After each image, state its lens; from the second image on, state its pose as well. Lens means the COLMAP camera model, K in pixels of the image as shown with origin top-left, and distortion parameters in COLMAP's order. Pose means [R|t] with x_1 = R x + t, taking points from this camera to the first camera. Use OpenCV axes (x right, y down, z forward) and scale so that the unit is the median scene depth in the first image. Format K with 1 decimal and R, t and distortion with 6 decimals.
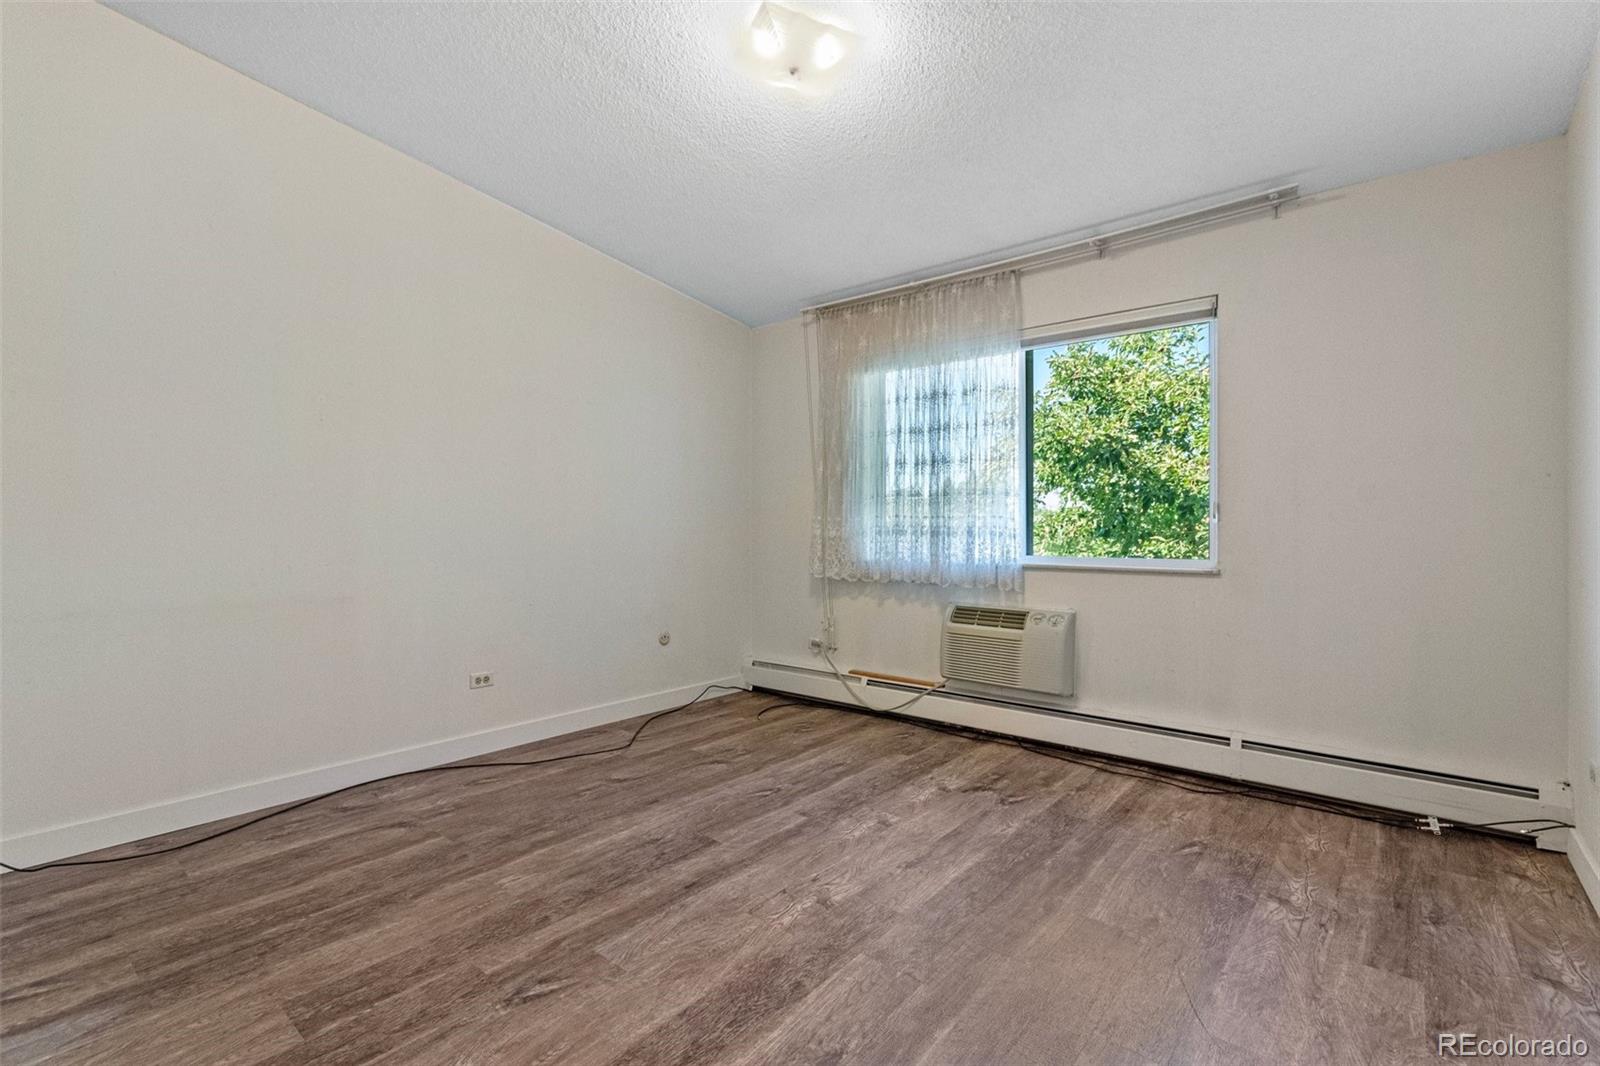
lens RADIAL K [[714.8, 0, 793.5], [0, 714.8, 520.3], [0, 0, 1]] dist [0.002338, -0.001213]
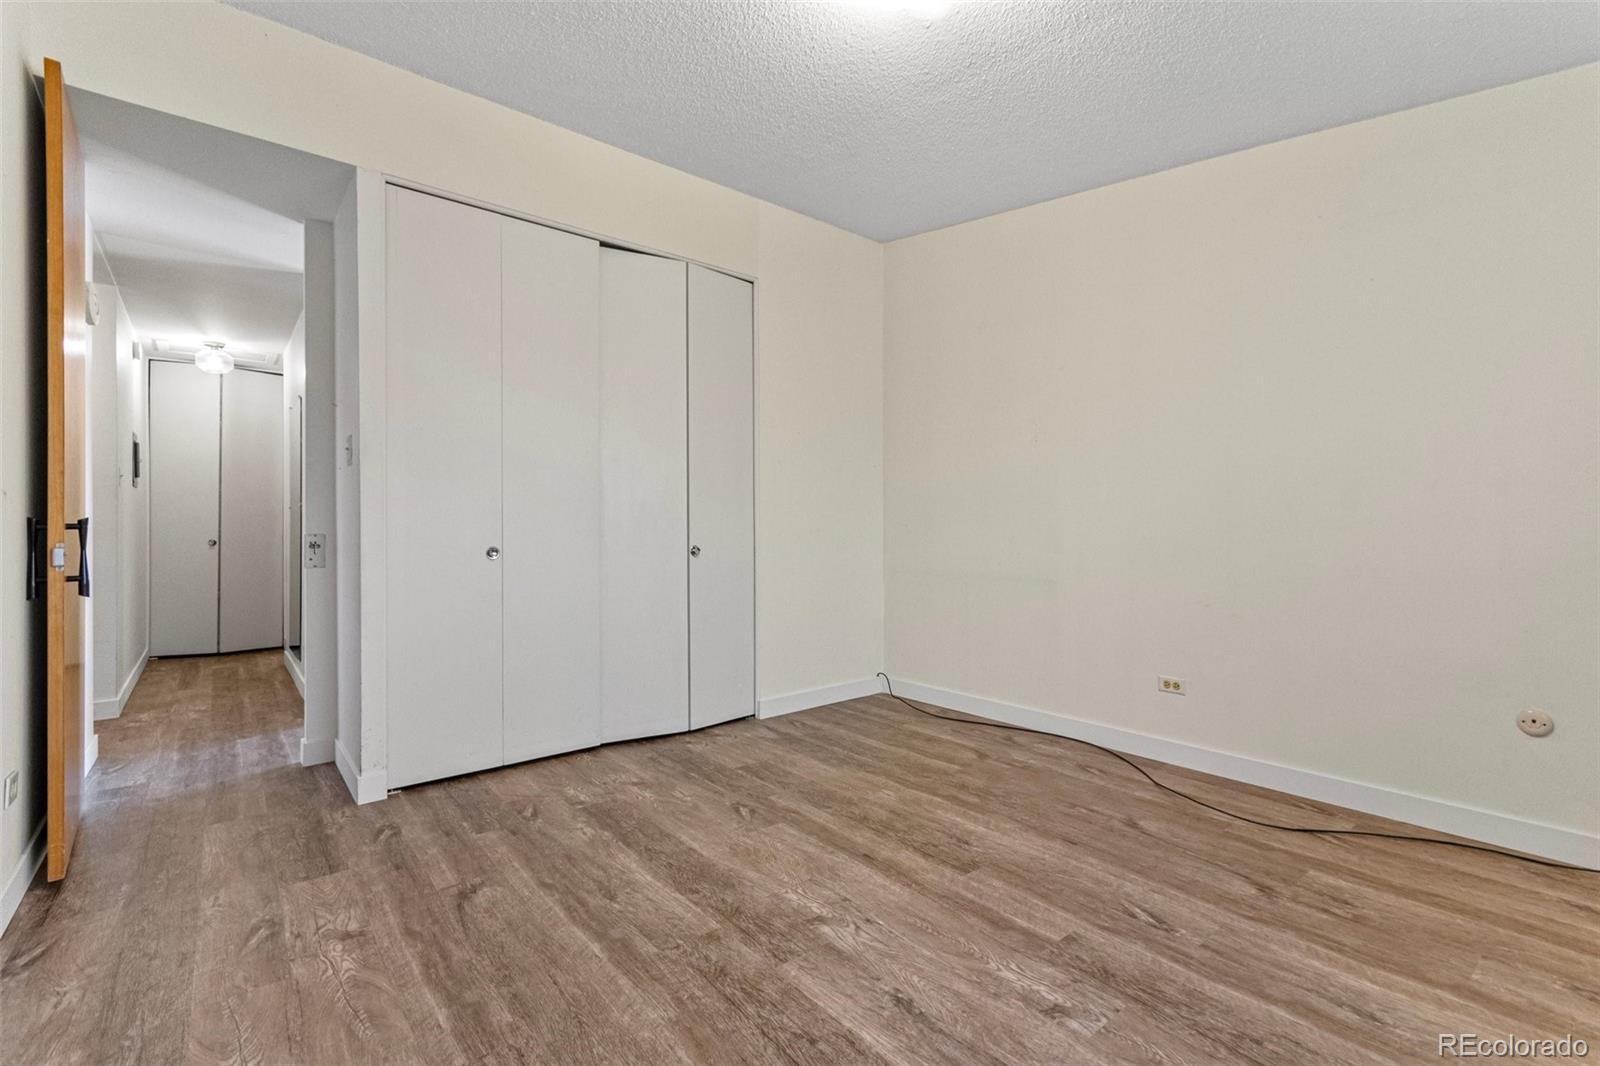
lens RADIAL K [[714.8, 0, 793.5], [0, 714.8, 520.3], [0, 0, 1]] dist [0.002338, -0.001213]
pose [[-0.188109, -0.008652, -0.982110, 0.786100], [0.009935, 0.999893, -0.010712, 0.015529], [0.982098, -0.011772, -0.188003, 0.926768]]
